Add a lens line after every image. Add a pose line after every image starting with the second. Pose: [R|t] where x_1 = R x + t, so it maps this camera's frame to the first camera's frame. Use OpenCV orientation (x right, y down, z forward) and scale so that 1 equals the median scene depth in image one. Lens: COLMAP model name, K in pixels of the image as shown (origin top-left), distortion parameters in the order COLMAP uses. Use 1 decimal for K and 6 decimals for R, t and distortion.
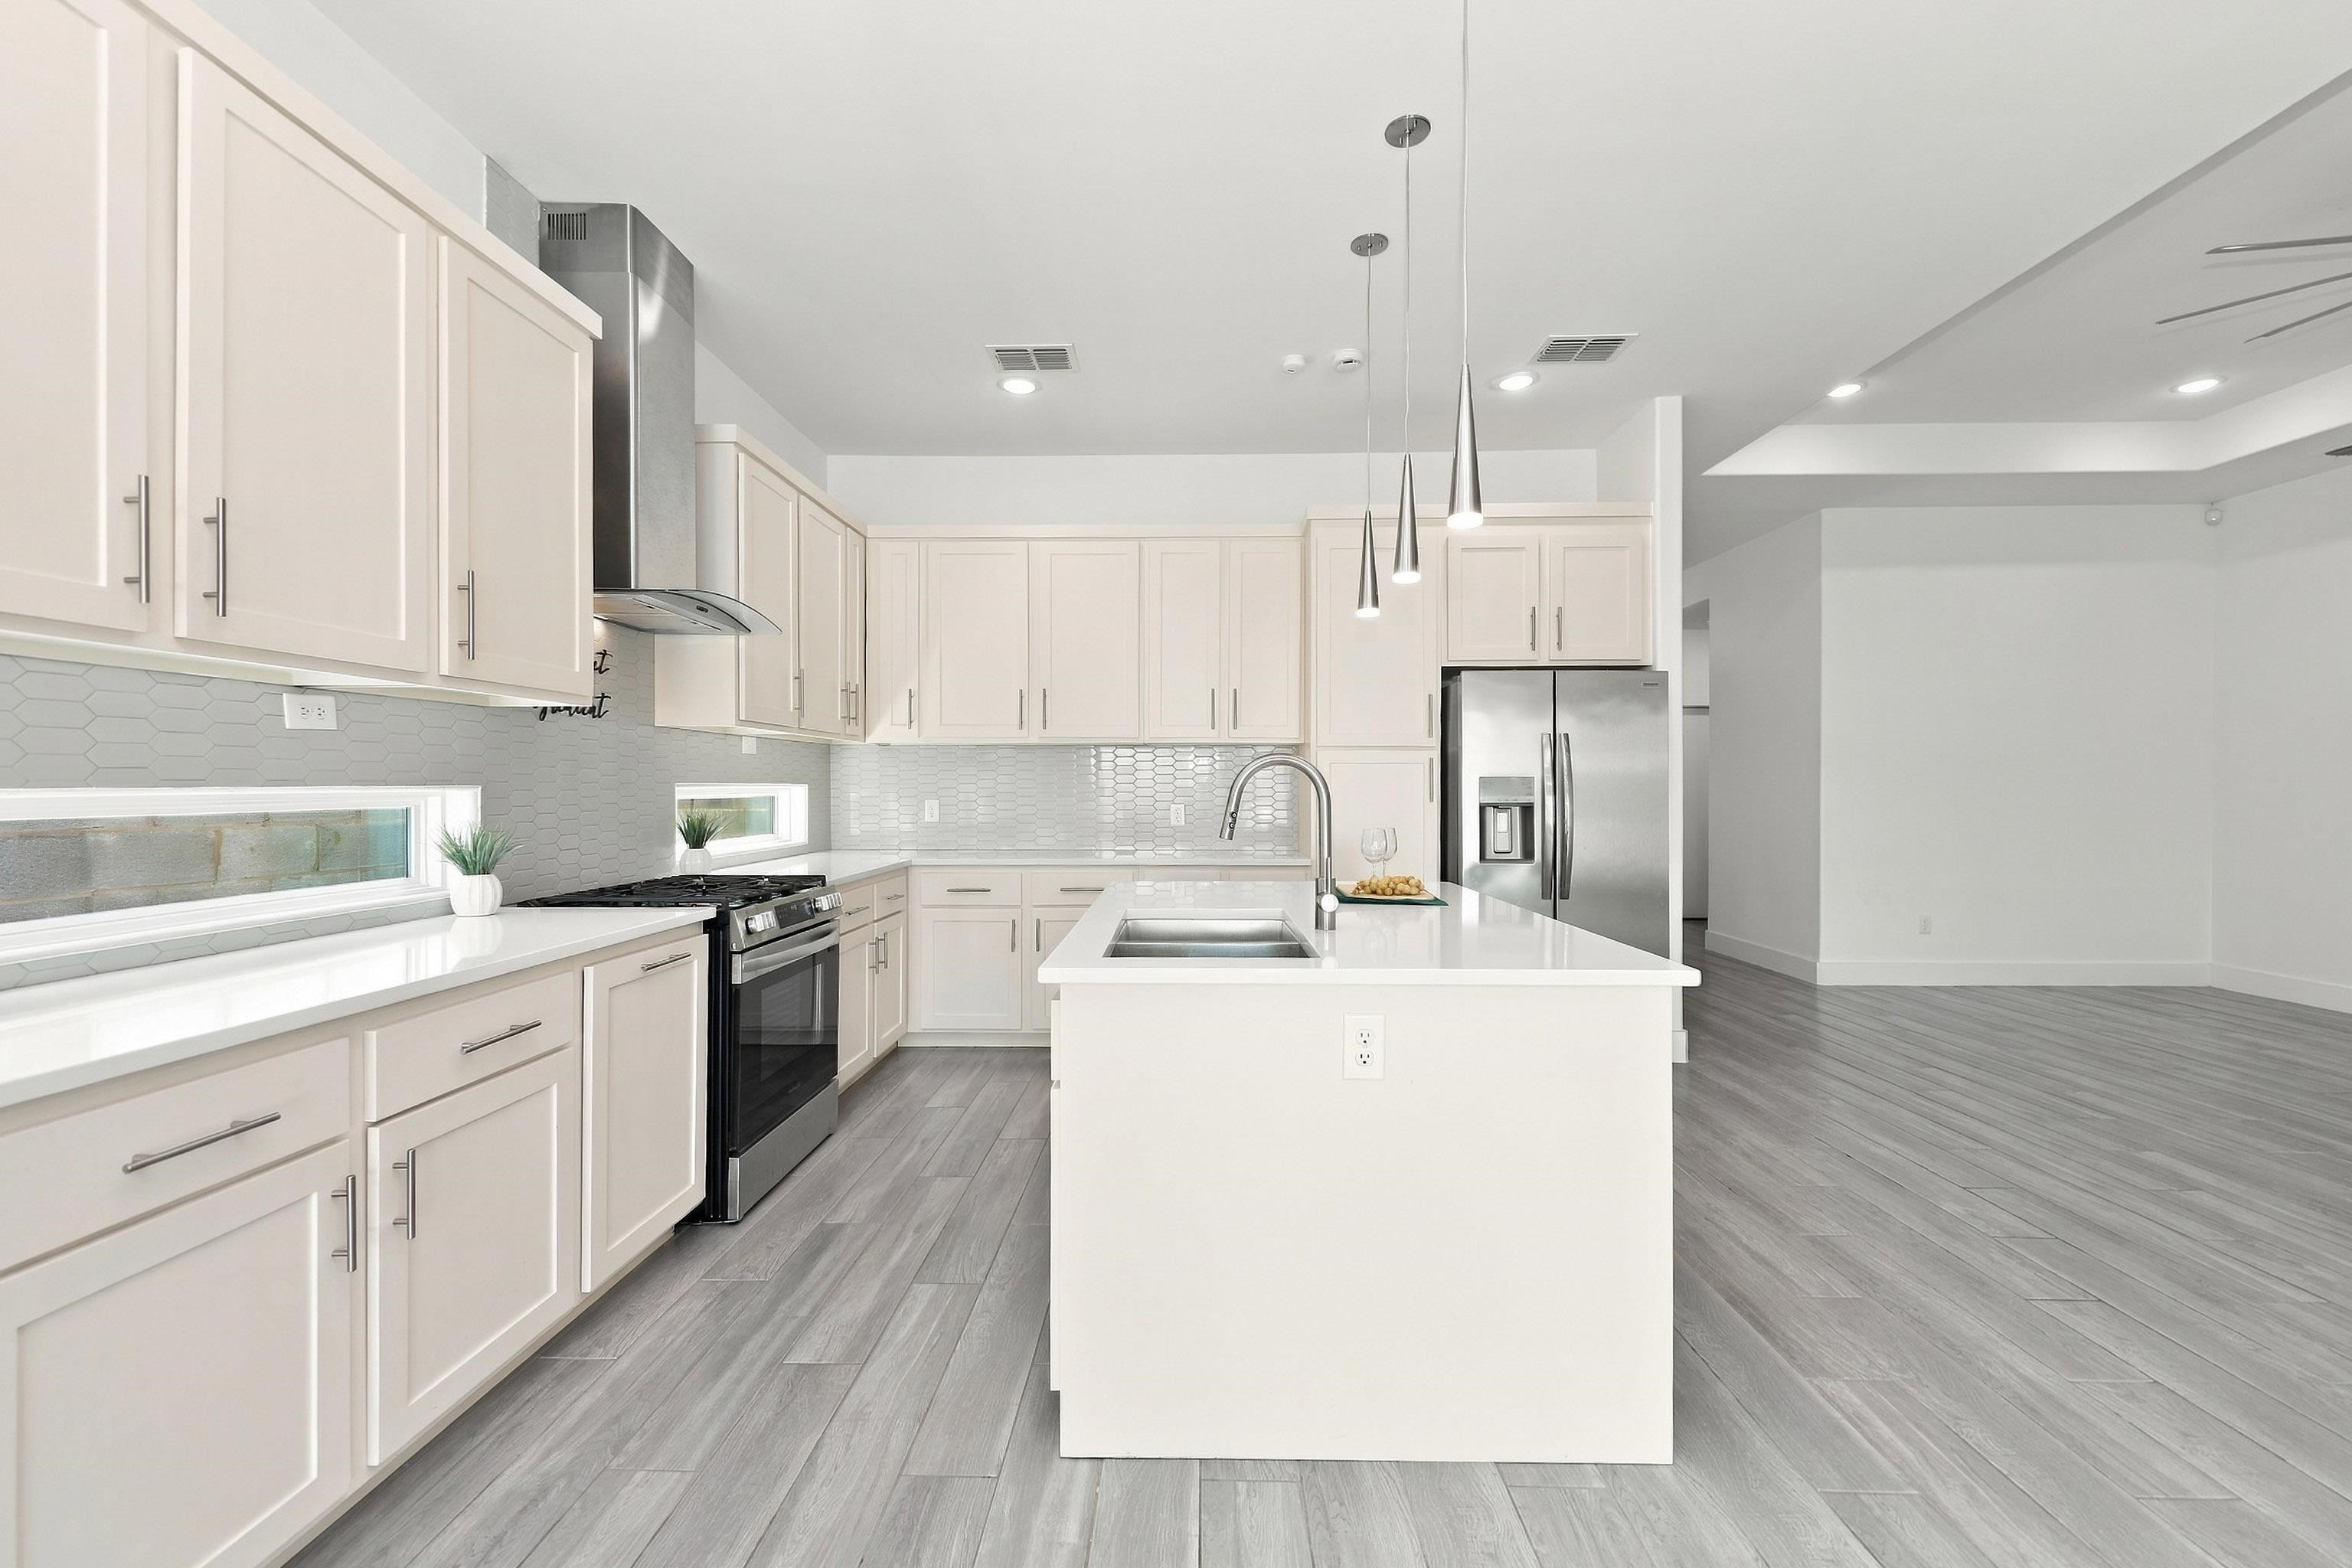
lens RADIAL K [[954.0, 0, 1171.2], [0, 954.0, 787.5], [0, 0, 1]] dist [0.000649, -0.000146]
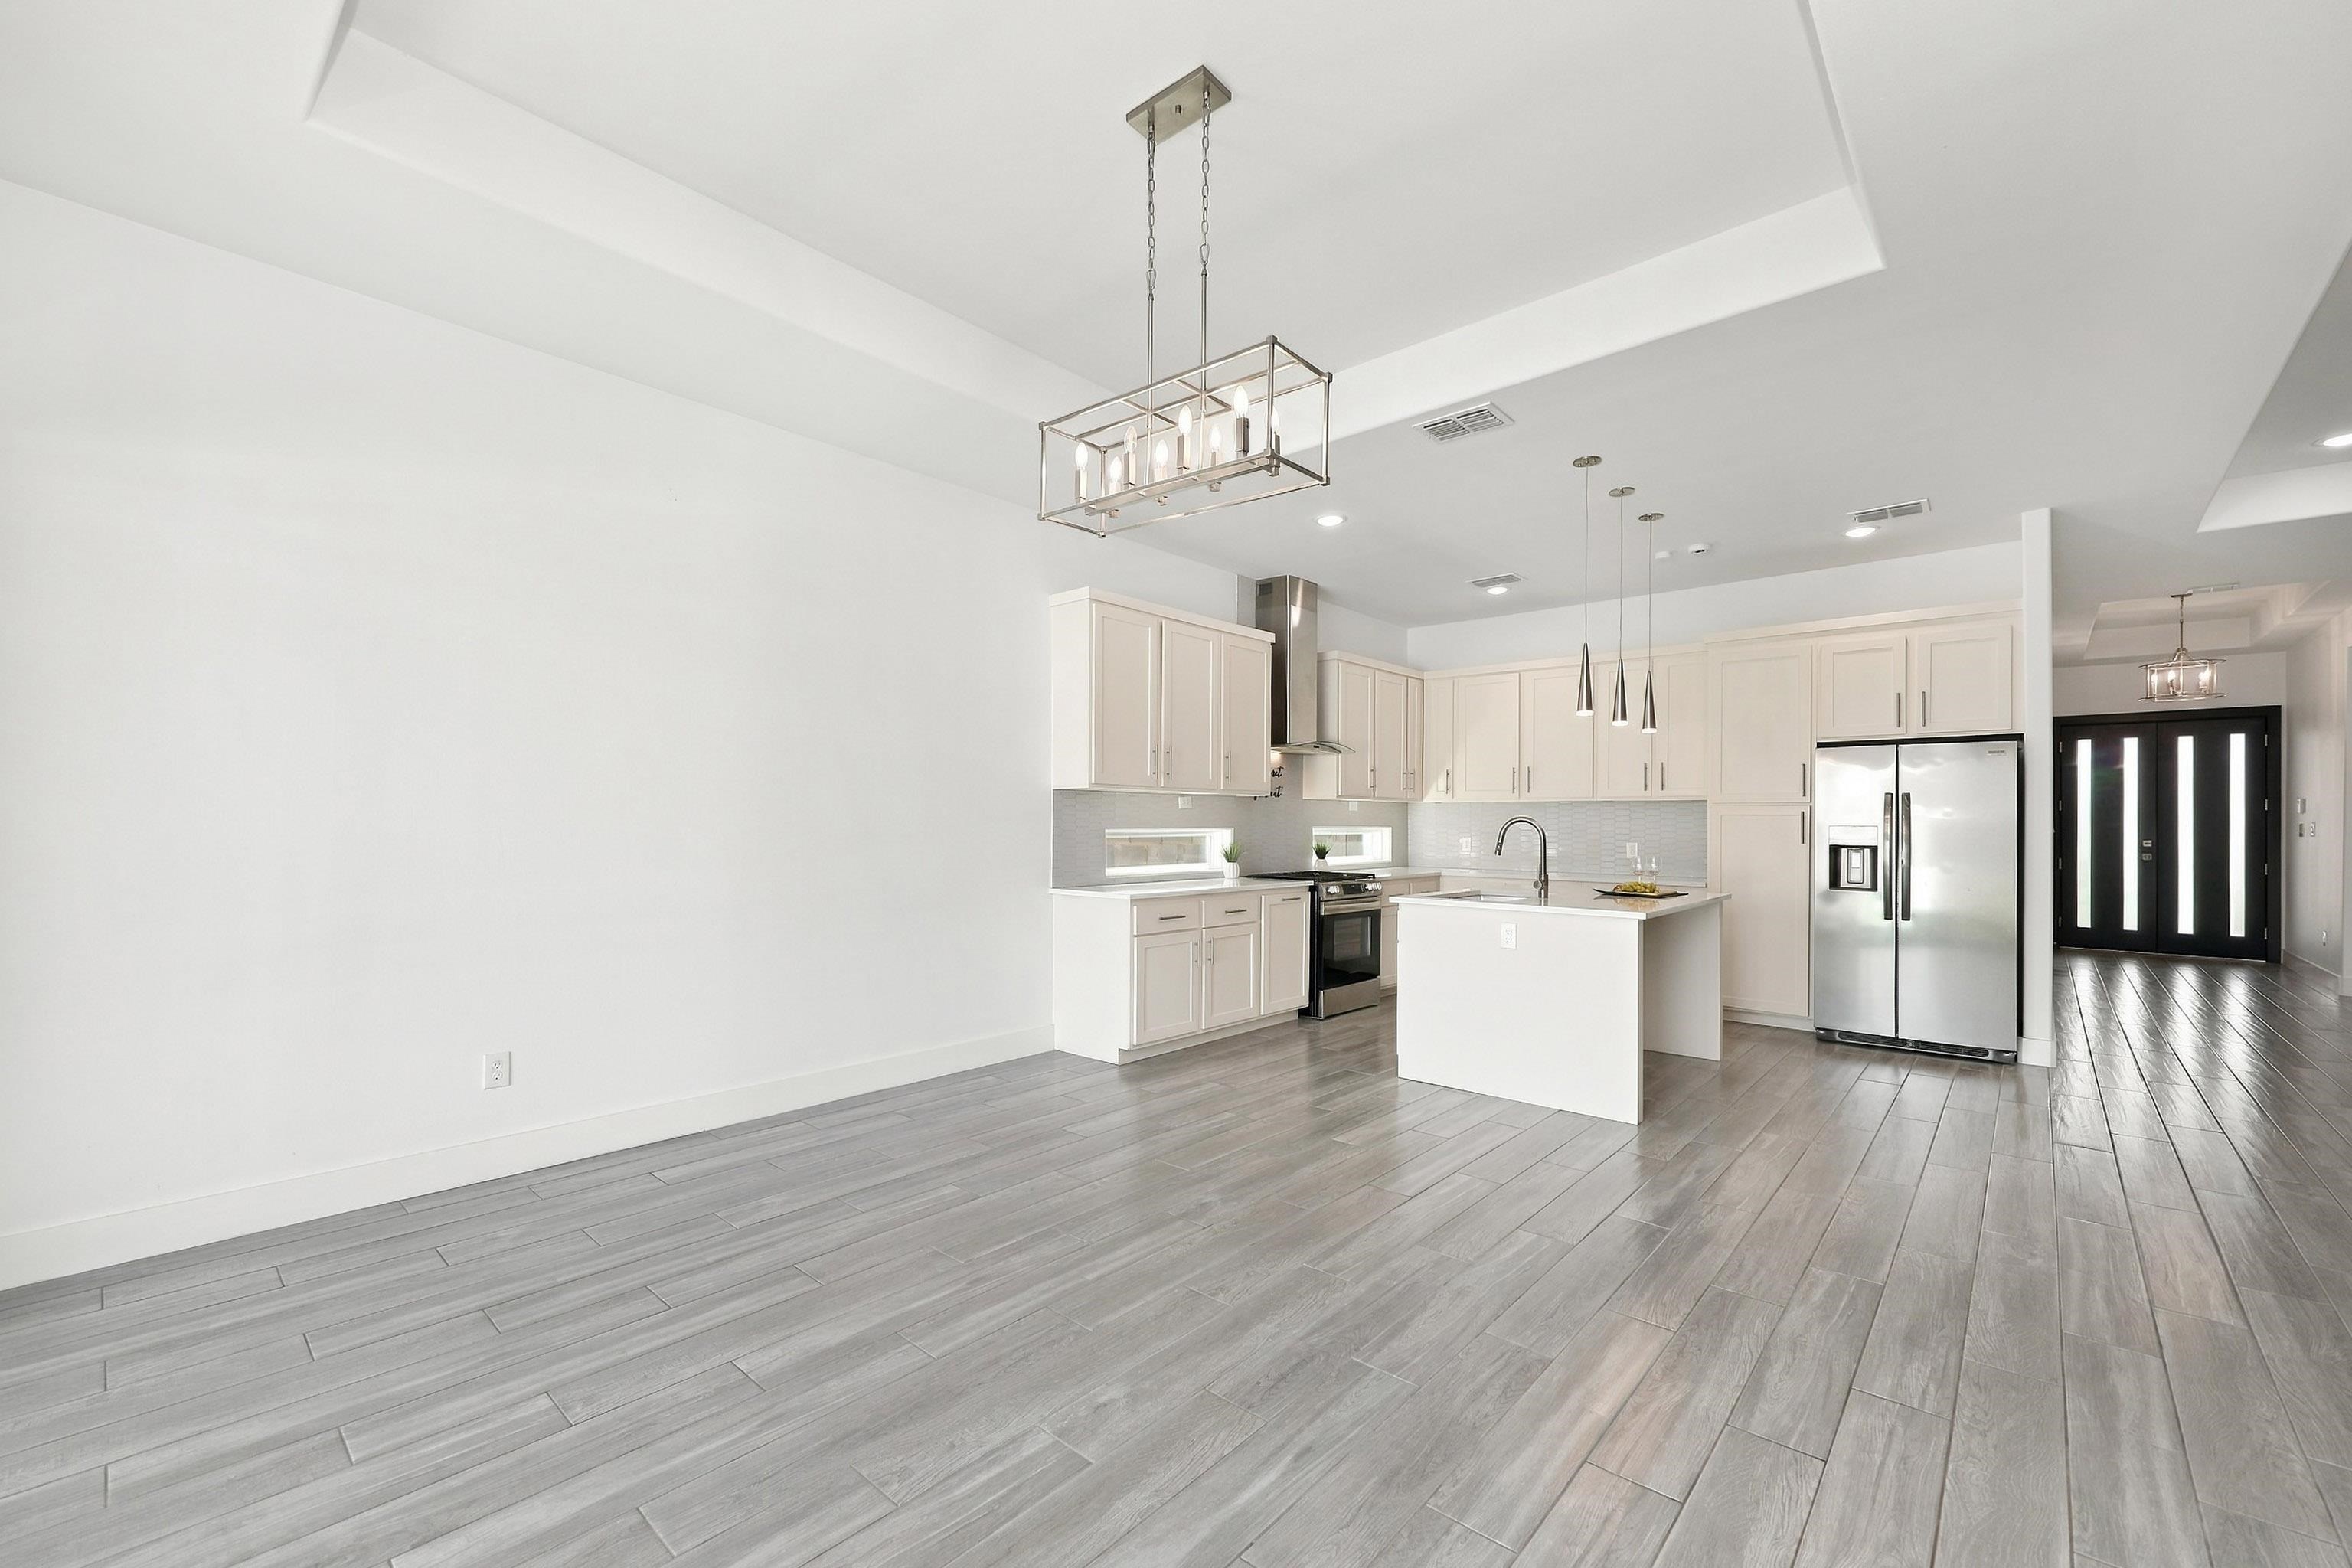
lens RADIAL K [[956.0, 0, 1172.1], [0, 956.0, 818.6], [0, 0, 1]] dist [0.000738, -0.000672]
pose [[0.763690, 0.001617, -0.645582, 0.492596], [-0.006881, 0.999960, -0.005635, -0.007270], [0.645547, 0.008746, 0.763671, -0.648489]]
